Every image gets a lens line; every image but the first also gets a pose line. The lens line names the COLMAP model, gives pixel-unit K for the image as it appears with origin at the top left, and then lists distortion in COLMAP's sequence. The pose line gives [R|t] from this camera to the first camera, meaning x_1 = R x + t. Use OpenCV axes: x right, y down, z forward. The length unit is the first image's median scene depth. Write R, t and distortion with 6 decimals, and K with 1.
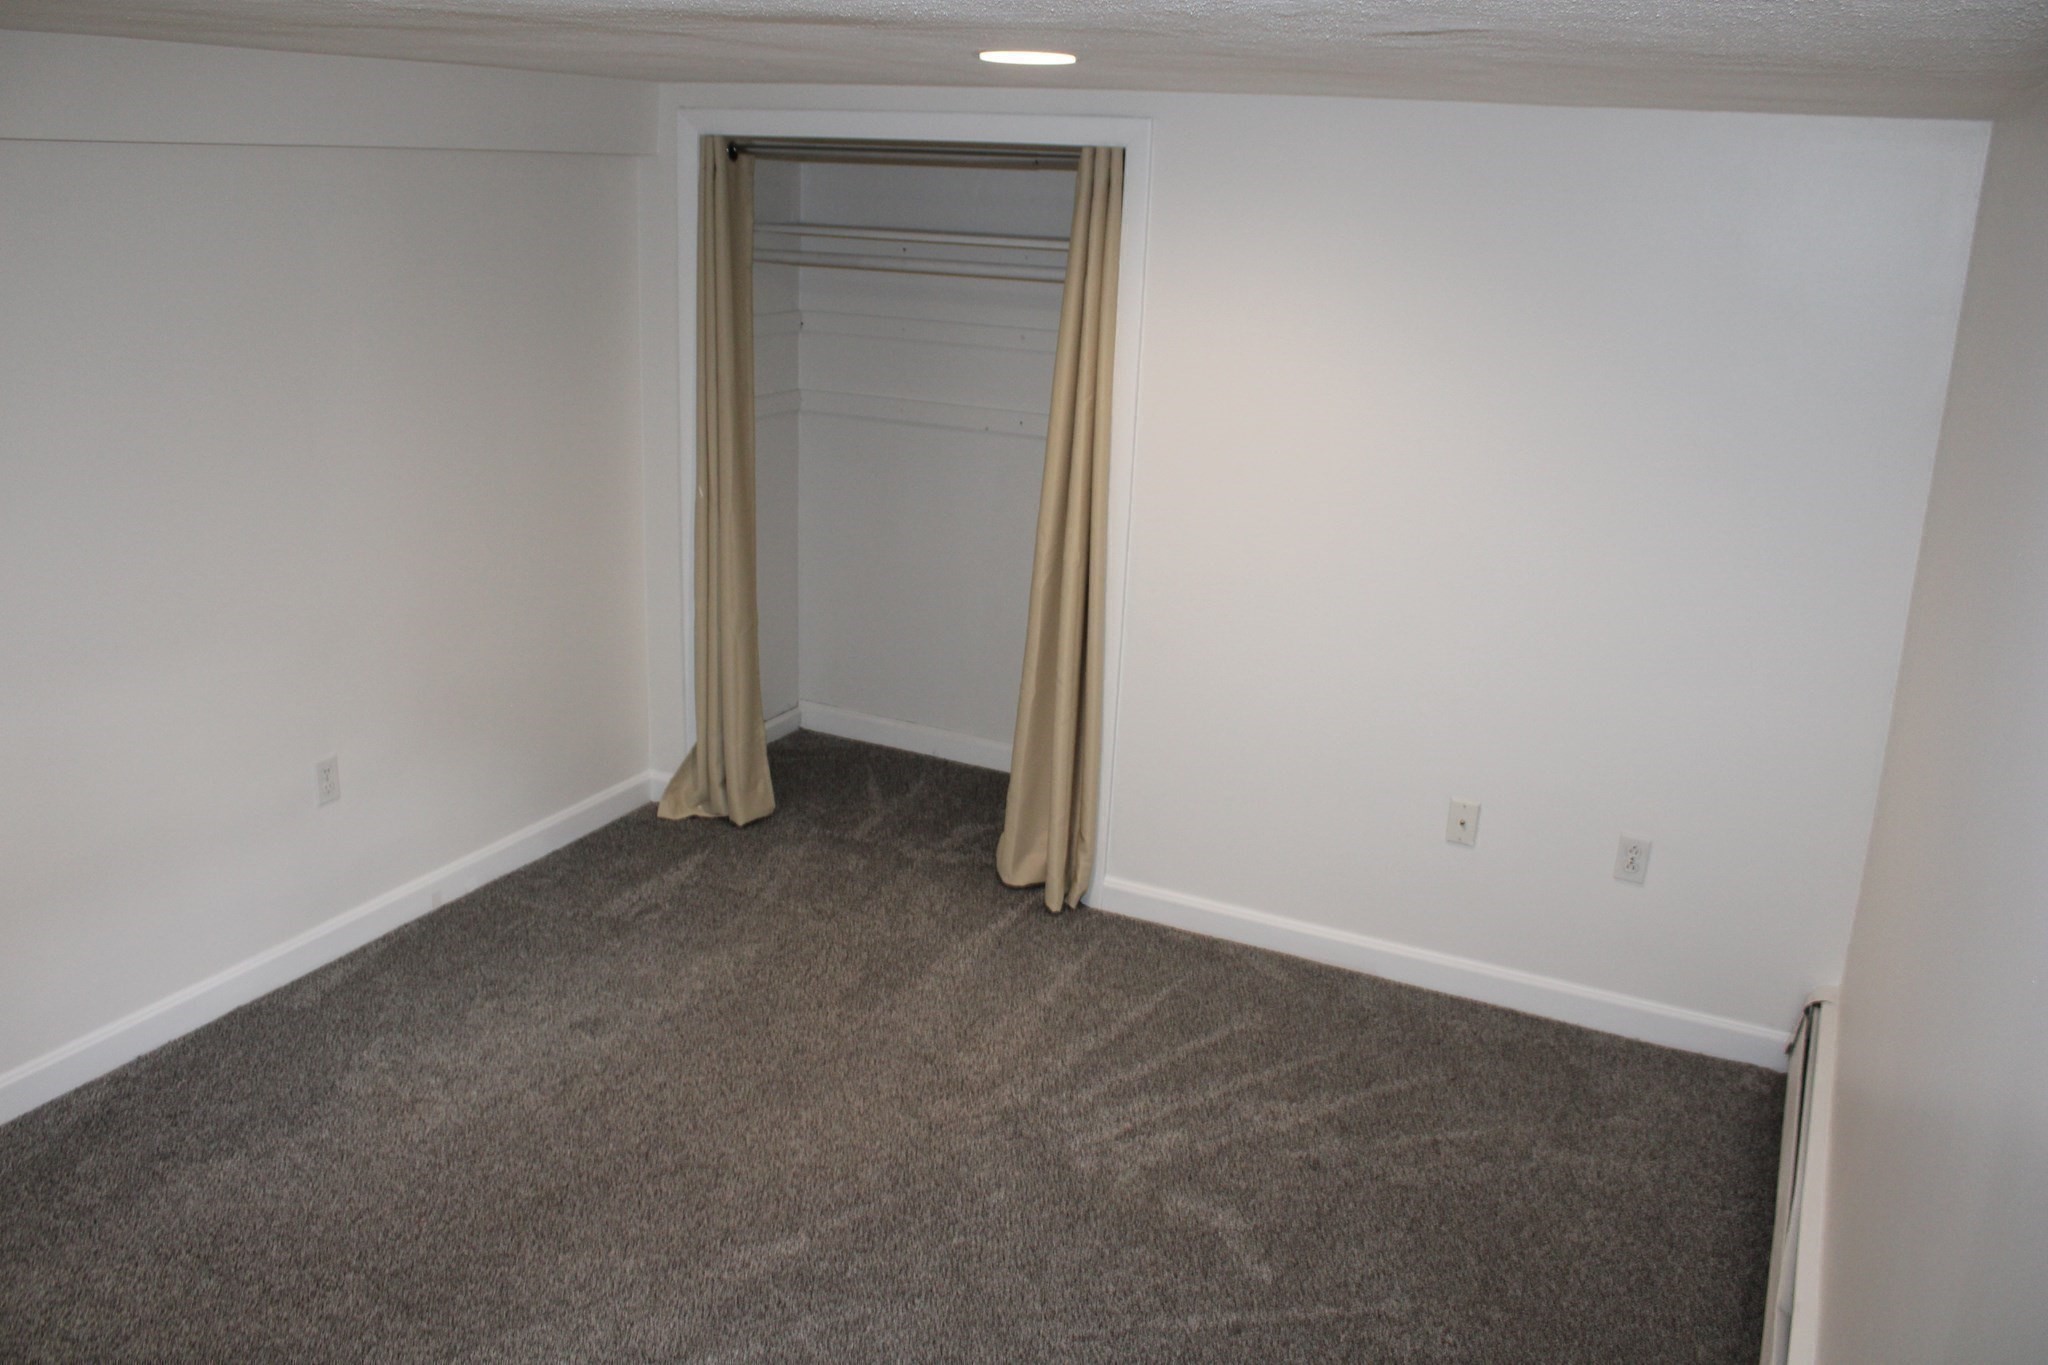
lens RADIAL K [[1690.8, 0, 1003.4], [0, 1690.8, 687.6], [0, 0, 1]] dist [-0.163225, 0.145171]
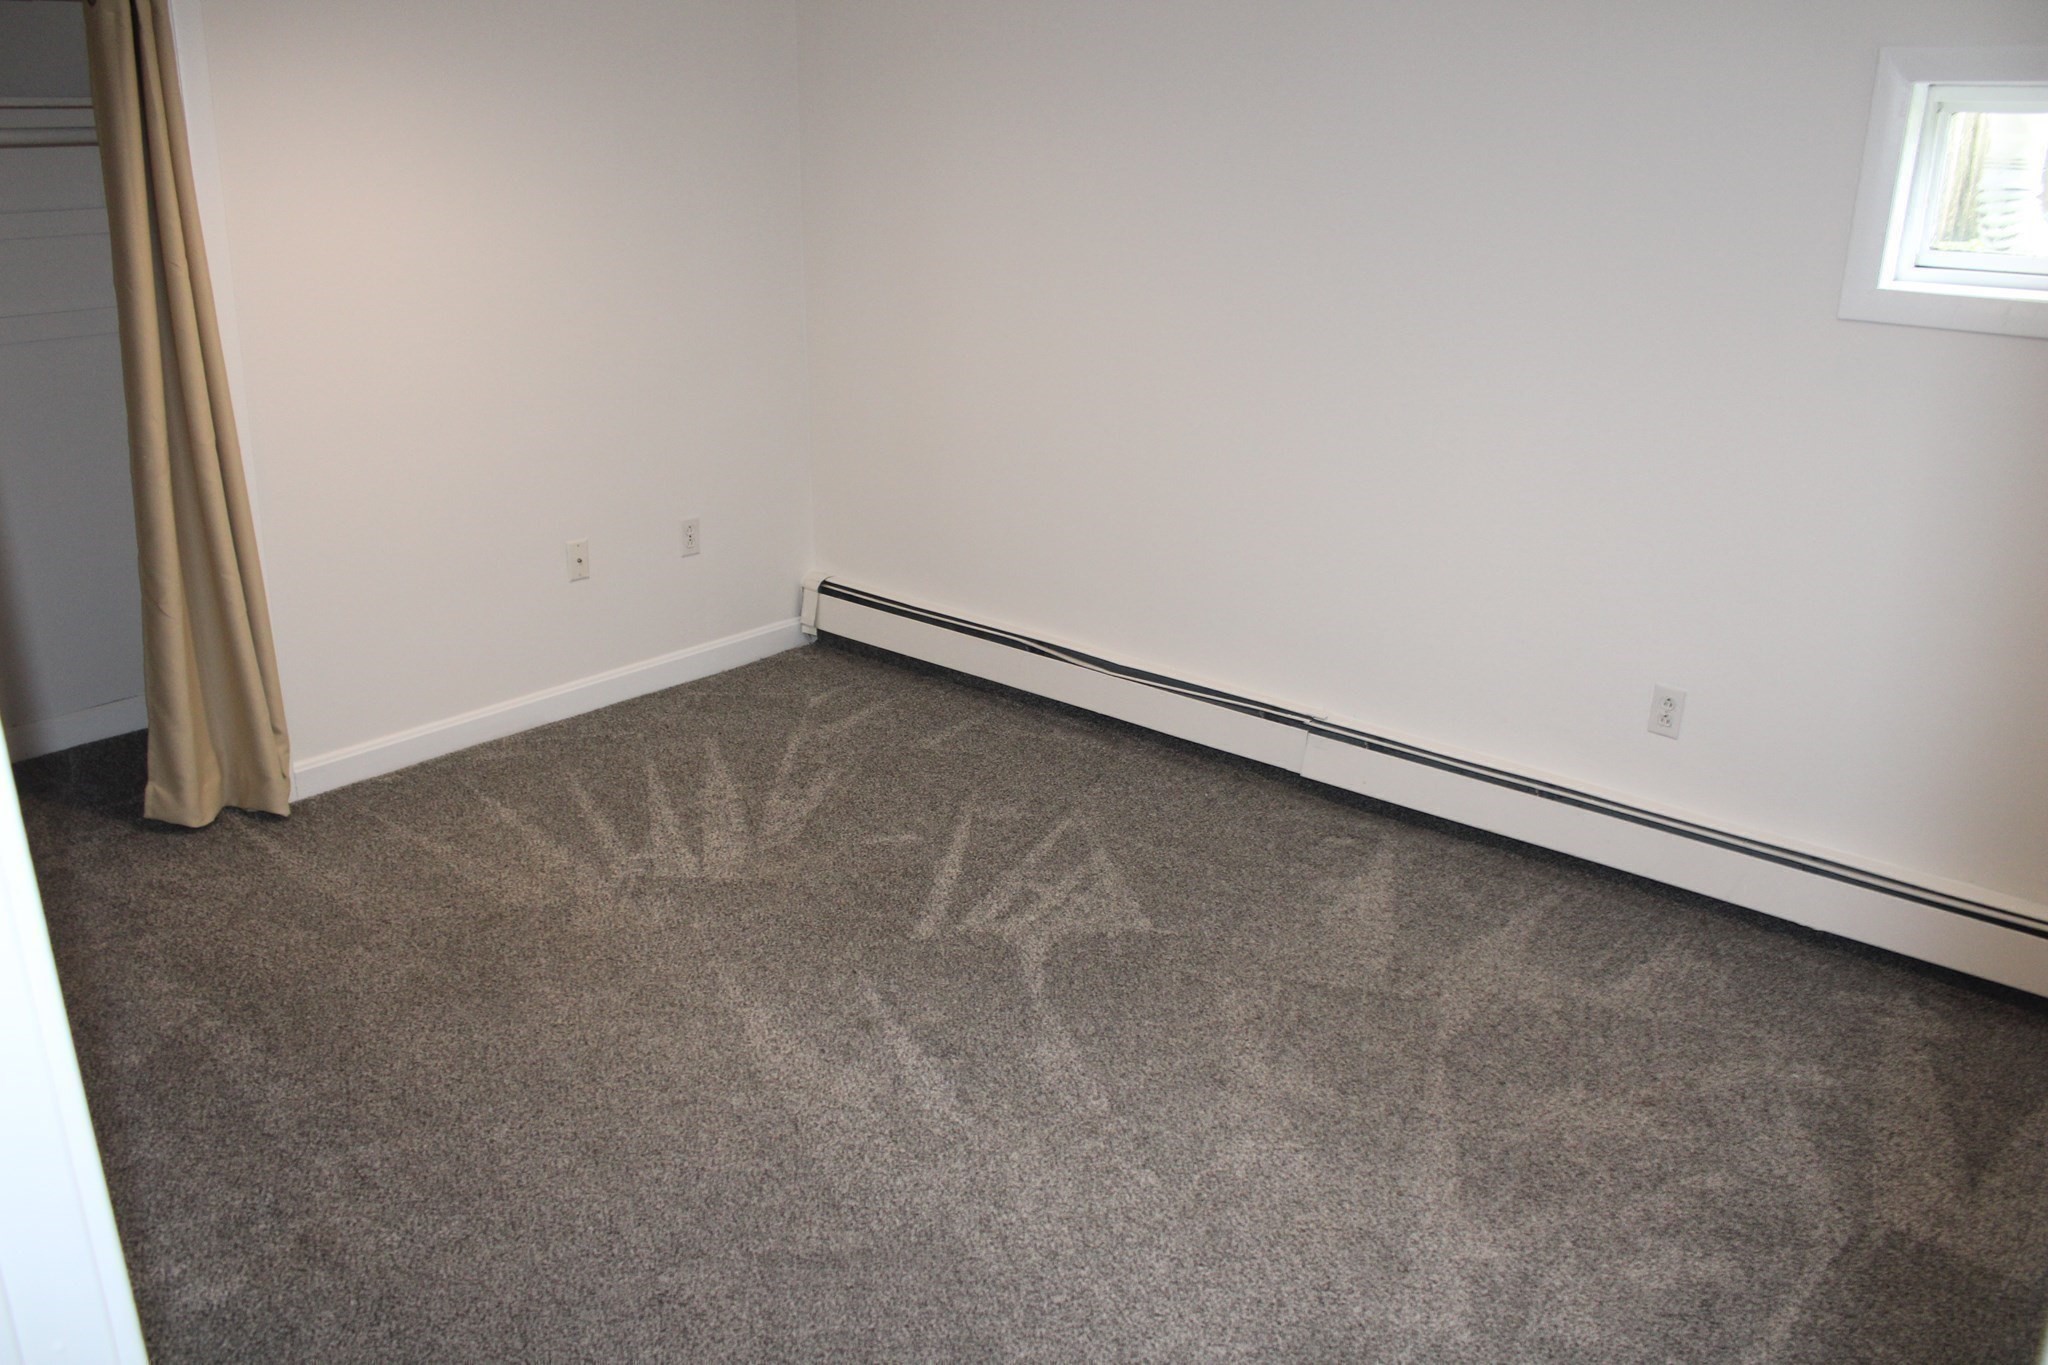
lens RADIAL K [[1690.8, 0, 1020.7], [0, 1690.8, 683.8], [0, 0, 1]] dist [-0.163225, 0.145171]
pose [[0.242710, -0.359207, 0.901145, -0.779877], [0.286071, 0.914115, 0.287327, -0.093074], [-0.926960, 0.188055, 0.324624, 0.367084]]
